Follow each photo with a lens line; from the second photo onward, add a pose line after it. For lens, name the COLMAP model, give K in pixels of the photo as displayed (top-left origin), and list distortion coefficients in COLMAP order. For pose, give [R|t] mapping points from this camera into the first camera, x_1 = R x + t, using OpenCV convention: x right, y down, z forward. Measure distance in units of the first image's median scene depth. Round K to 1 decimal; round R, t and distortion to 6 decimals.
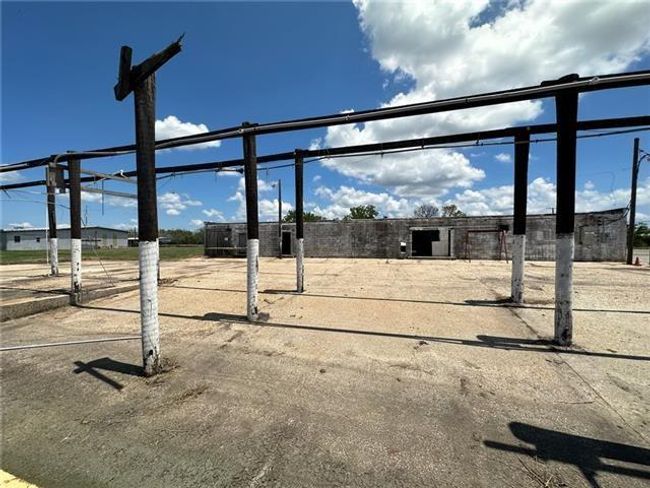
lens RADIAL K [[263.4, 0, 325.0], [0, 263.4, 244.0], [0, 0, 1]] dist [-0.000503, 0.000026]
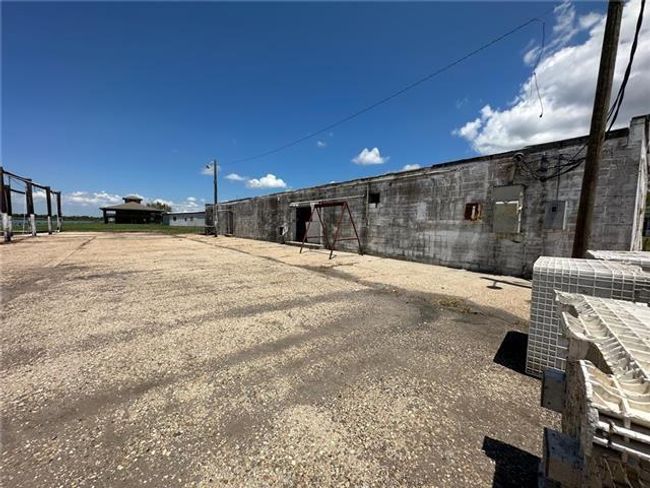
lens RADIAL K [[263.4, 0, 325.0], [0, 263.4, 244.0], [0, 0, 1]] dist [-0.000503, 0.000026]
pose [[0.825500, 0.049131, -0.562260, 0.776194], [0.001647, 0.995990, 0.089449, -0.012780], [0.564400, -0.074766, 0.822109, 0.402382]]
